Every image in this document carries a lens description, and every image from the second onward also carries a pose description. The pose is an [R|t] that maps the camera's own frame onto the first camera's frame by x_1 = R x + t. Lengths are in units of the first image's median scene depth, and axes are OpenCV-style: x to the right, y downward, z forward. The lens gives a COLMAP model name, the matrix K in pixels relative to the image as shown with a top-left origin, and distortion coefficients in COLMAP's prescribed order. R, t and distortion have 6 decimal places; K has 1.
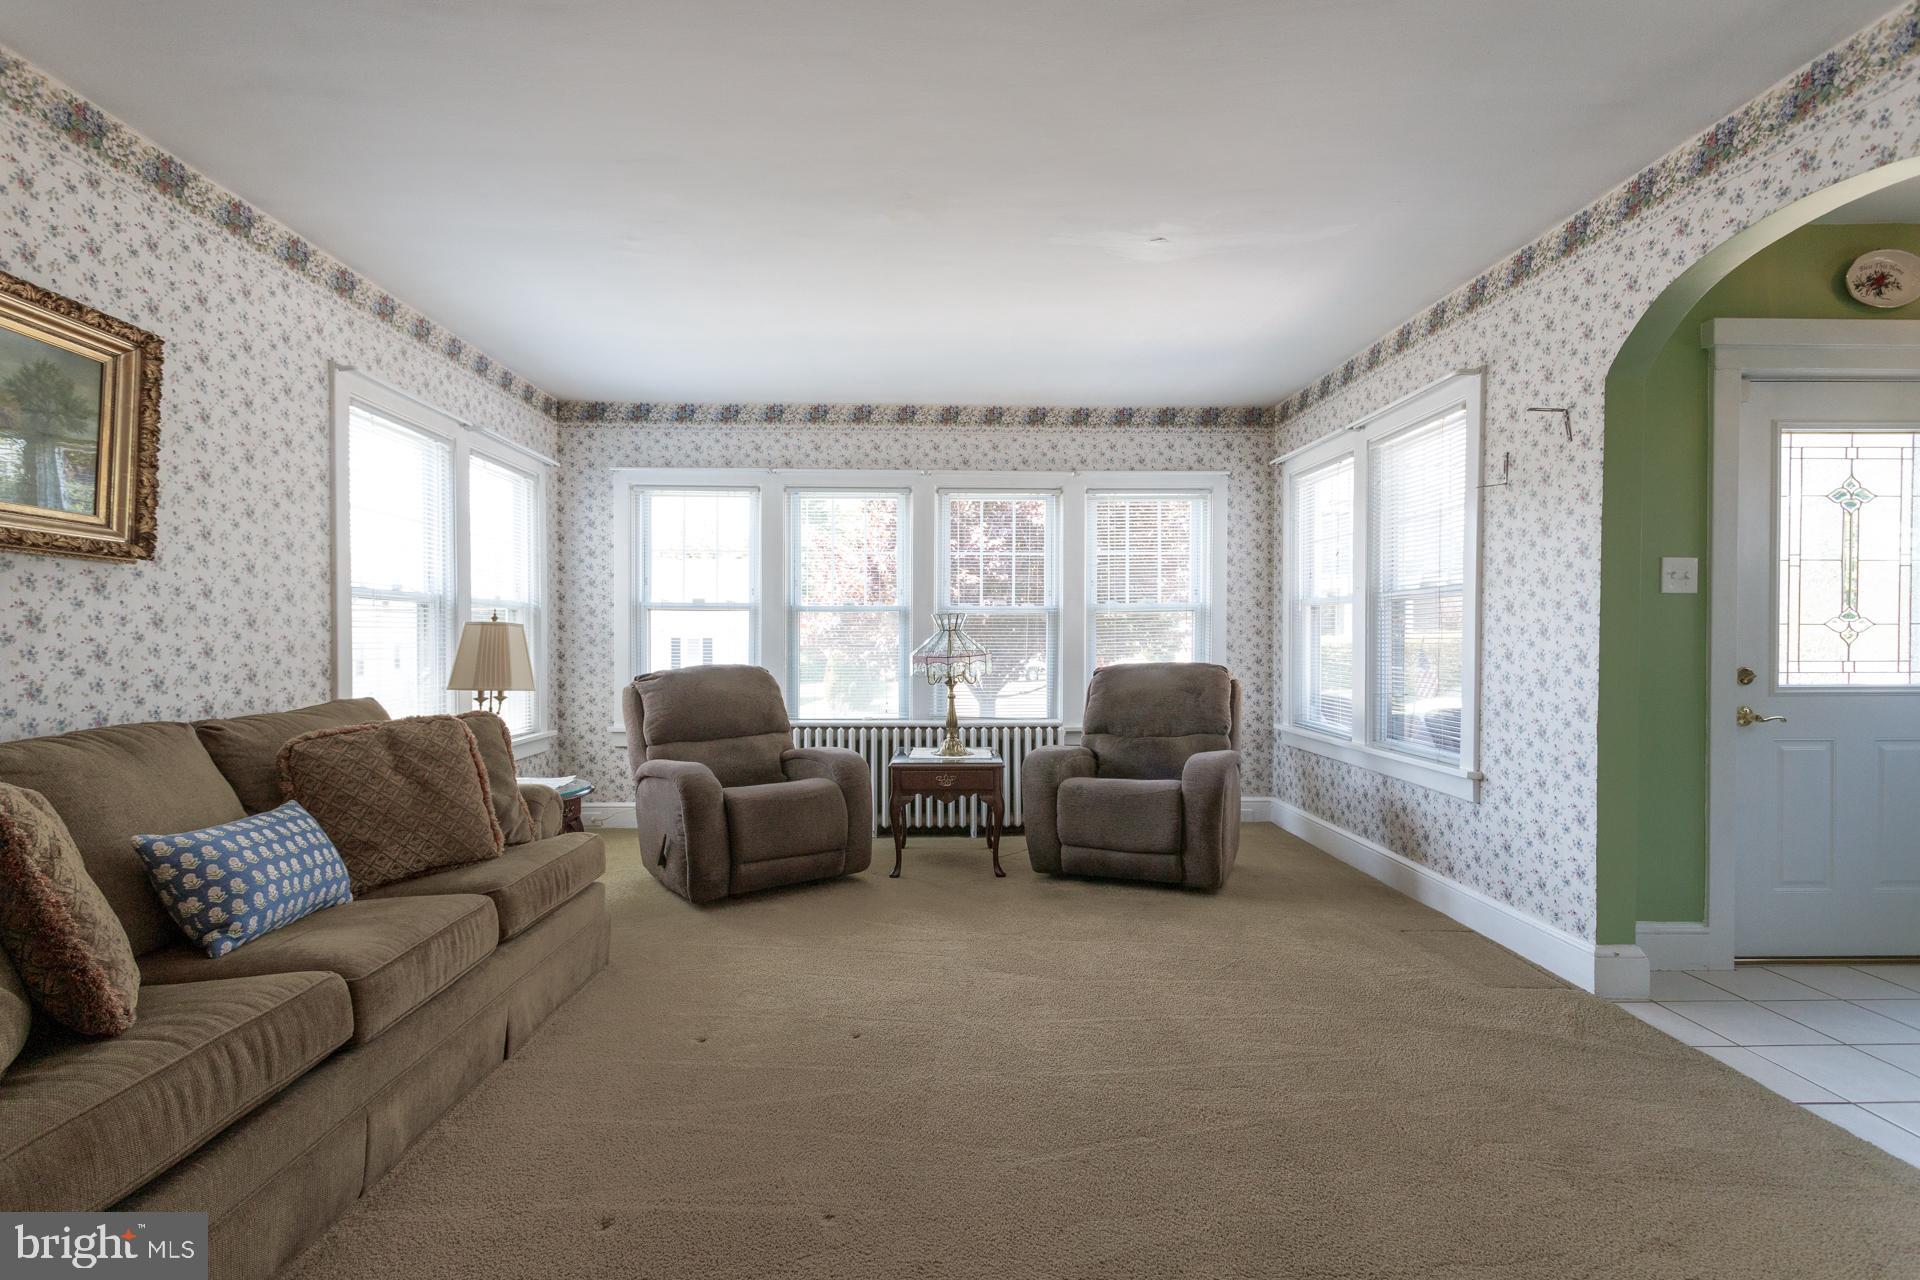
lens RADIAL K [[905.4, 0, 947.7], [0, 905.4, 643.6], [0, 0, 1]] dist [0.015124, -0.000578]
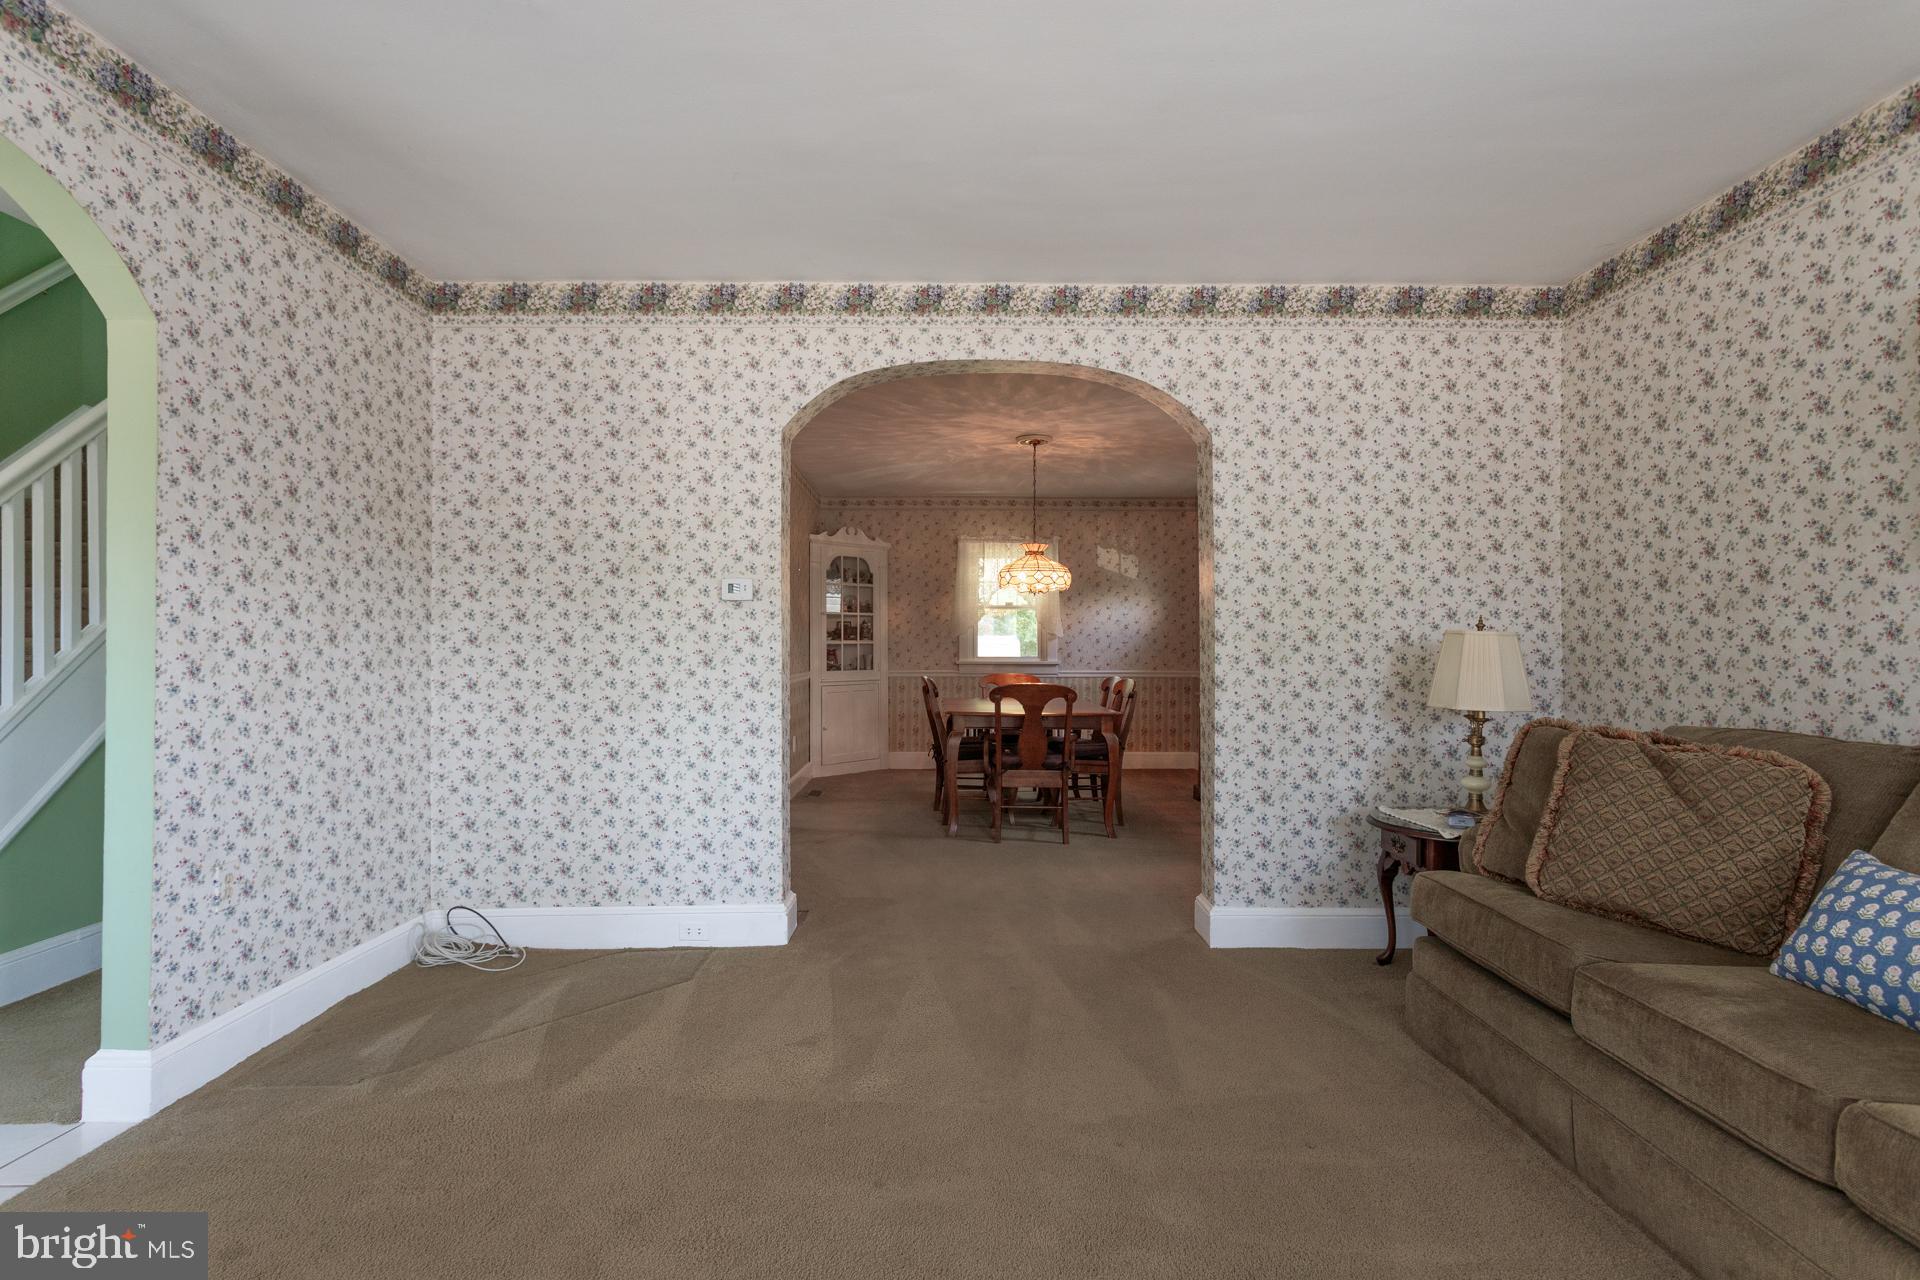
lens RADIAL K [[905.4, 0, 948.3], [0, 905.4, 642.9], [0, 0, 1]] dist [0.015124, -0.000578]
pose [[-0.999760, -0.001369, 0.021851, 0.037413], [-0.001222, 0.999976, 0.006753, -0.009691], [-0.021859, 0.006724, -0.999738, 1.233630]]
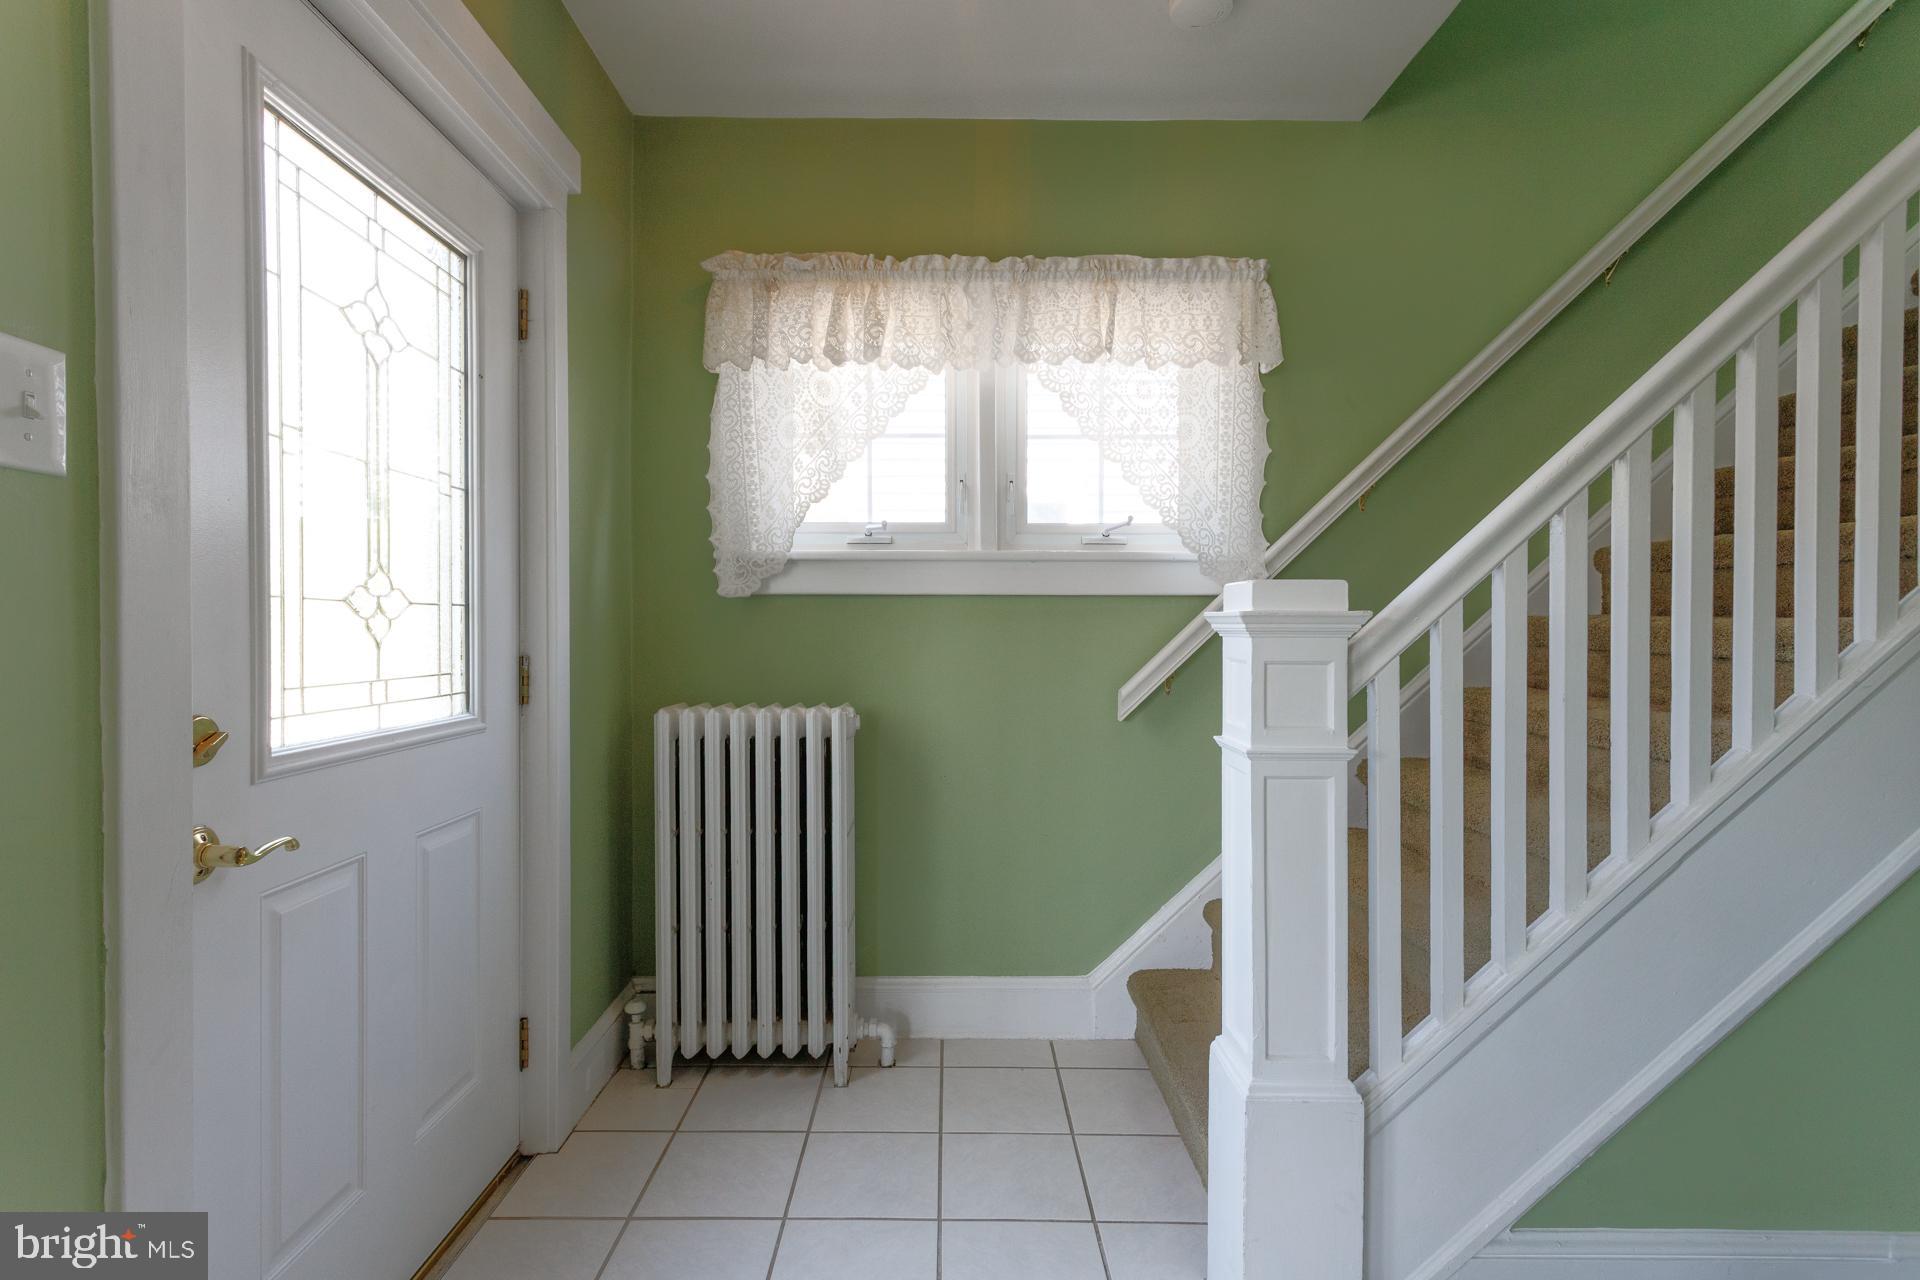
lens RADIAL K [[905.4, 0, 944.3], [0, 905.4, 641.9], [0, 0, 1]] dist [0.015124, -0.000578]
pose [[0.025389, -0.013697, 0.999584, 0.535417], [0.008633, 0.999872, 0.013482, -0.004393], [-0.999640, 0.008287, 0.025504, 0.715871]]
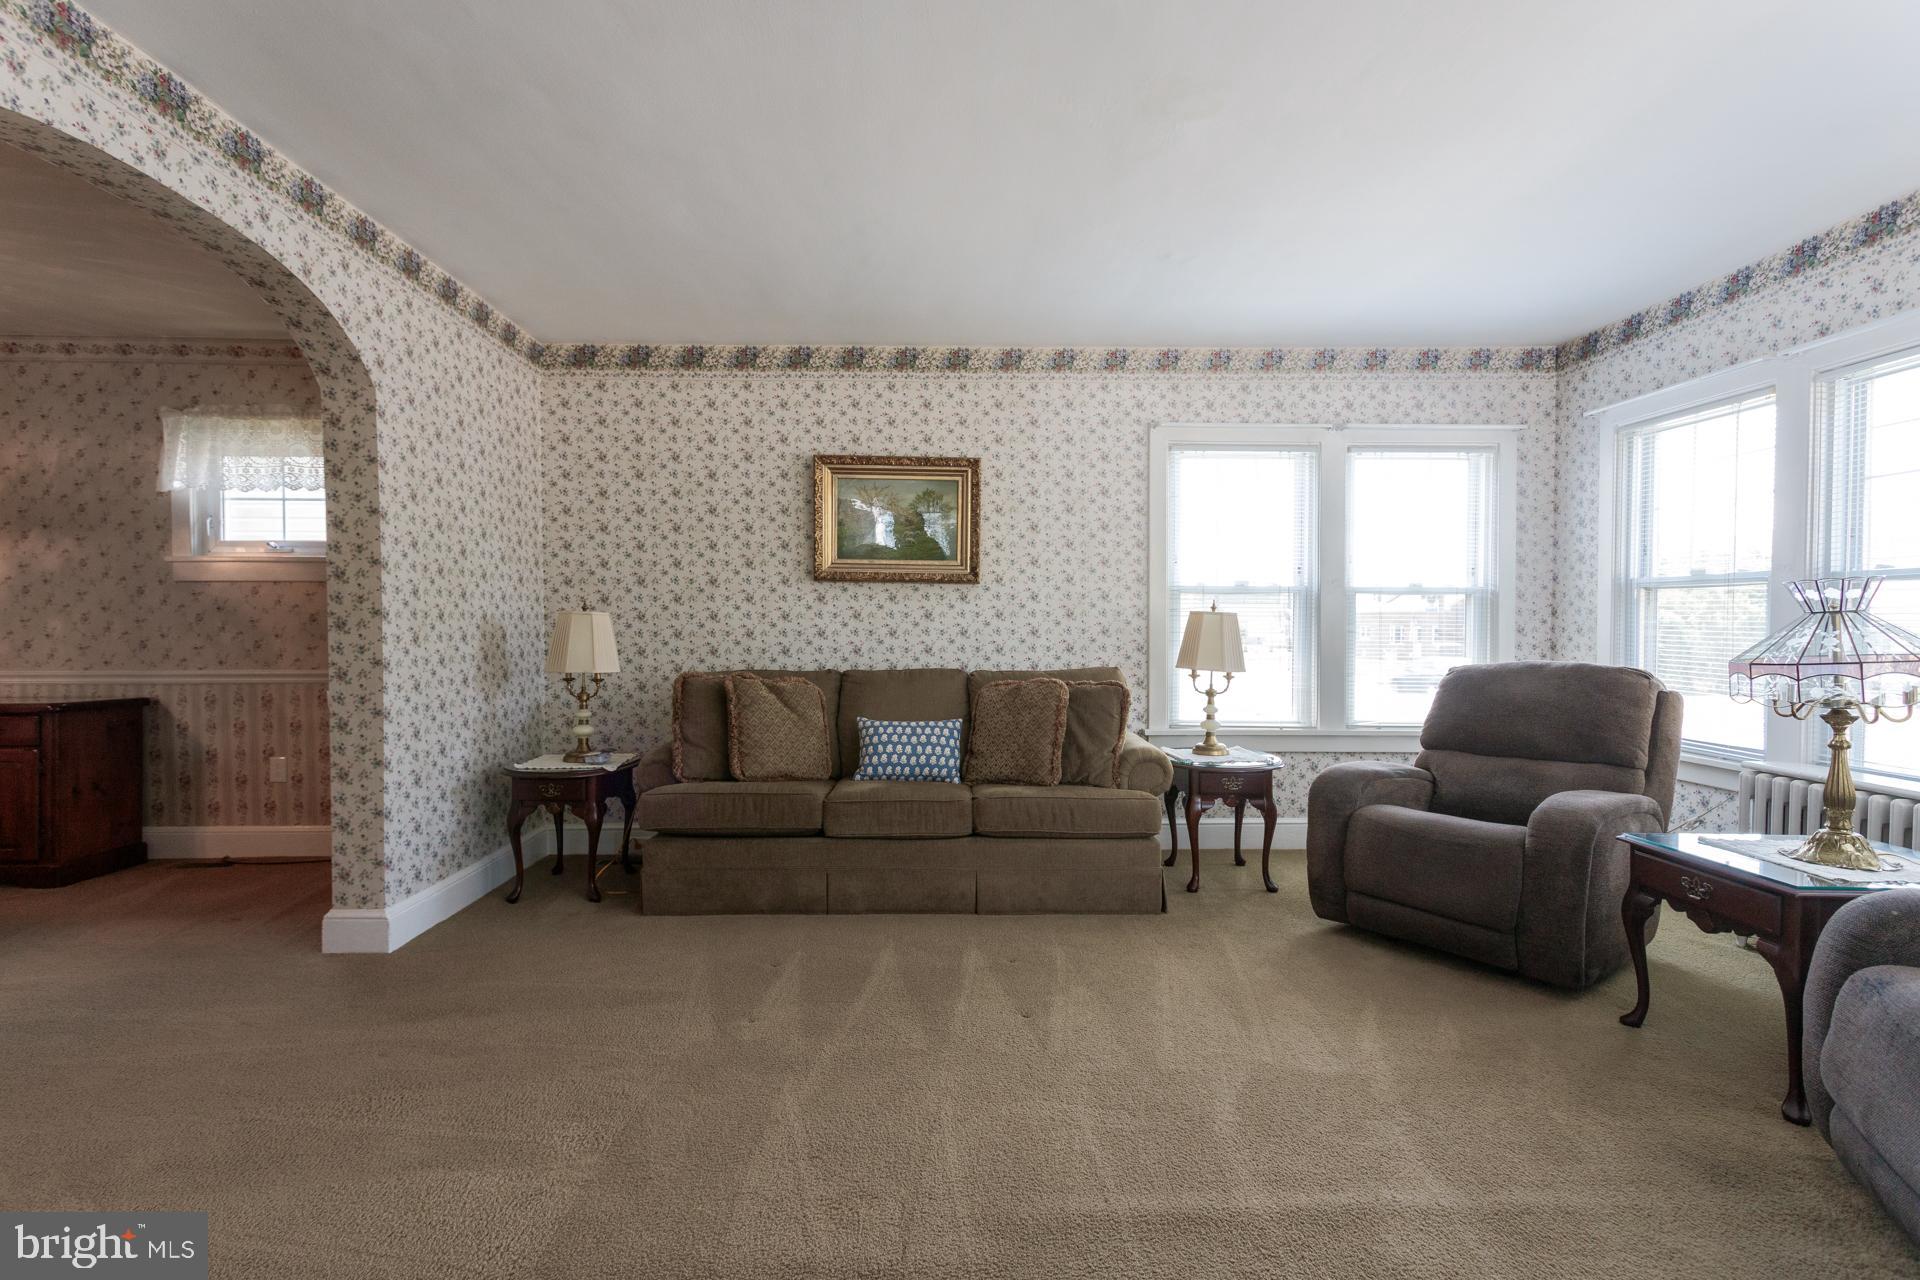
lens RADIAL K [[905.4, 0, 952.8], [0, 905.4, 643.0], [0, 0, 1]] dist [0.015124, -0.000578]
pose [[-0.002614, 0.021982, -0.999755, 0.747195], [-0.009018, 0.999717, 0.022005, -0.005918], [0.999956, 0.009074, -0.002416, 0.754408]]
